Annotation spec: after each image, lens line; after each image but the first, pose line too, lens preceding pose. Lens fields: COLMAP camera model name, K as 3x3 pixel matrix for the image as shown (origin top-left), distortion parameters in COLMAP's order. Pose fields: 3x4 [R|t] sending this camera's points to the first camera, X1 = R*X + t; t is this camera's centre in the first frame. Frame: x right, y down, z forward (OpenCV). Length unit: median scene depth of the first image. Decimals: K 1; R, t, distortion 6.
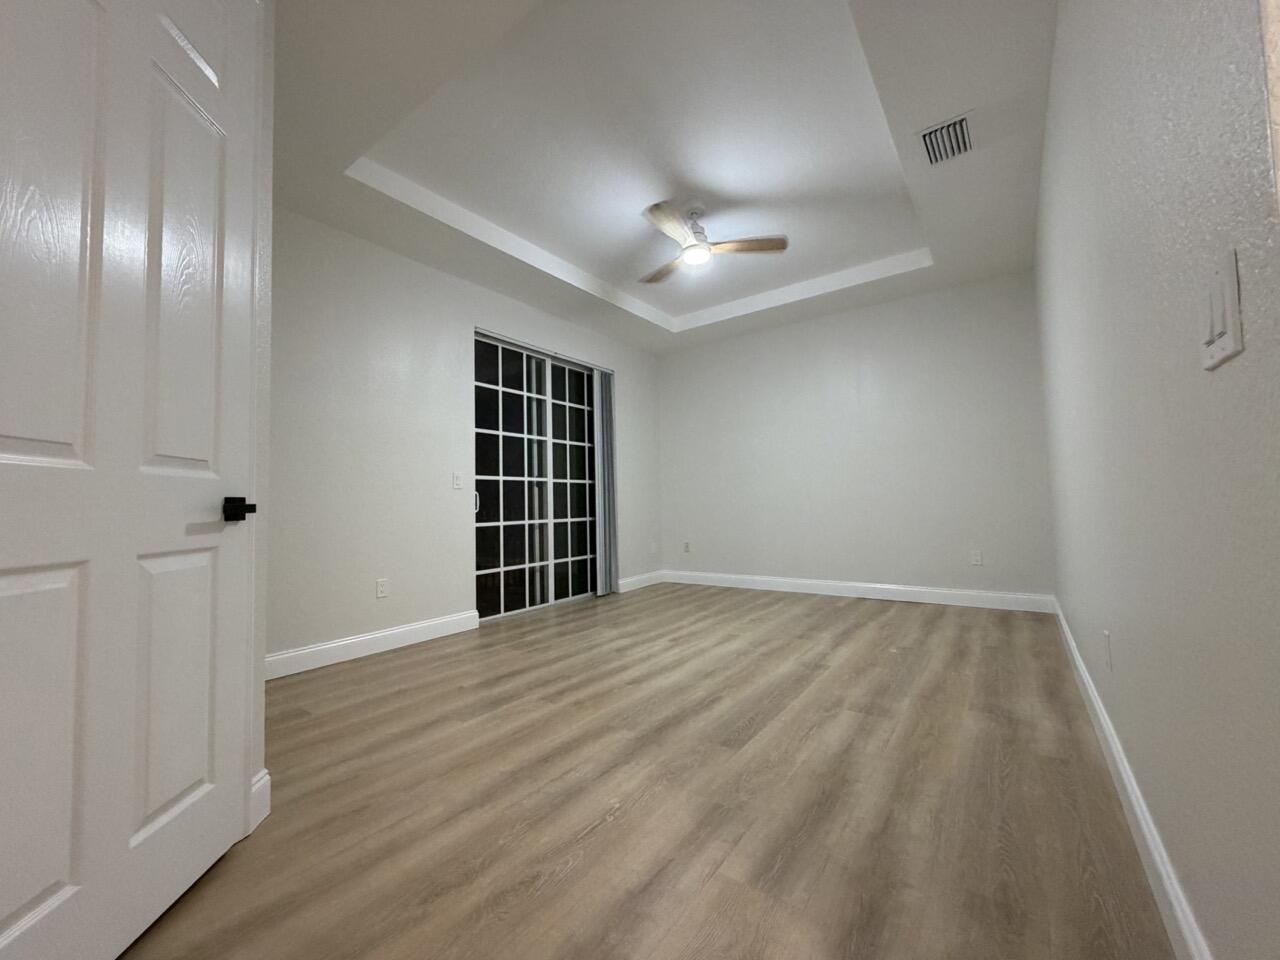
lens RADIAL K [[508.0, 0, 639.4], [0, 508.0, 480.5], [0, 0, 1]] dist [0.002214, -0.000469]
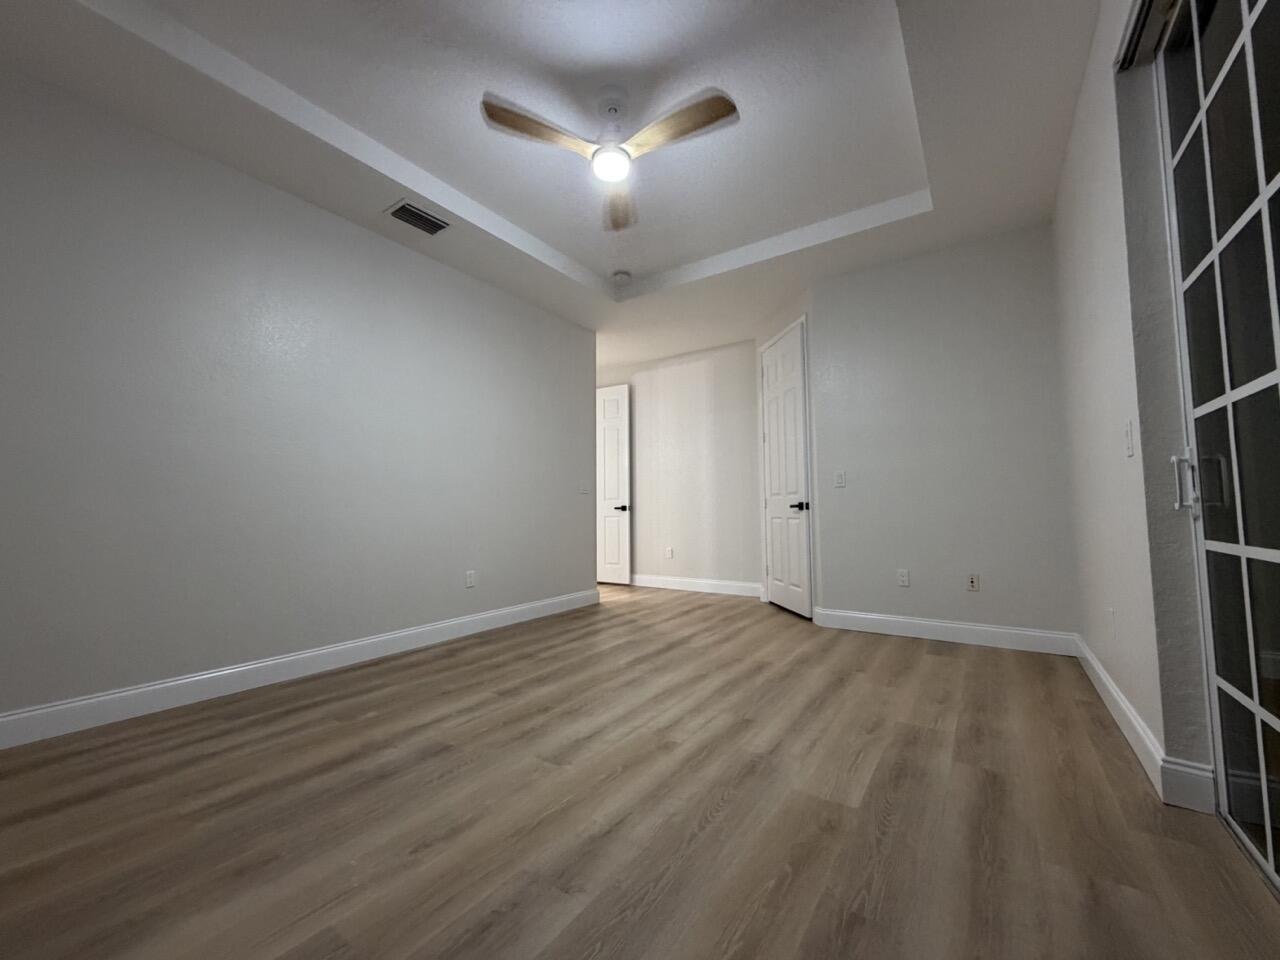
lens RADIAL K [[508.0, 0, 640.3], [0, 508.0, 476.8], [0, 0, 1]] dist [0.002214, -0.000469]
pose [[-0.998902, 0.027829, -0.037688, 0.125418], [0.031945, 0.993031, -0.113438, 0.087764], [0.034269, -0.114517, -0.992830, 1.812549]]
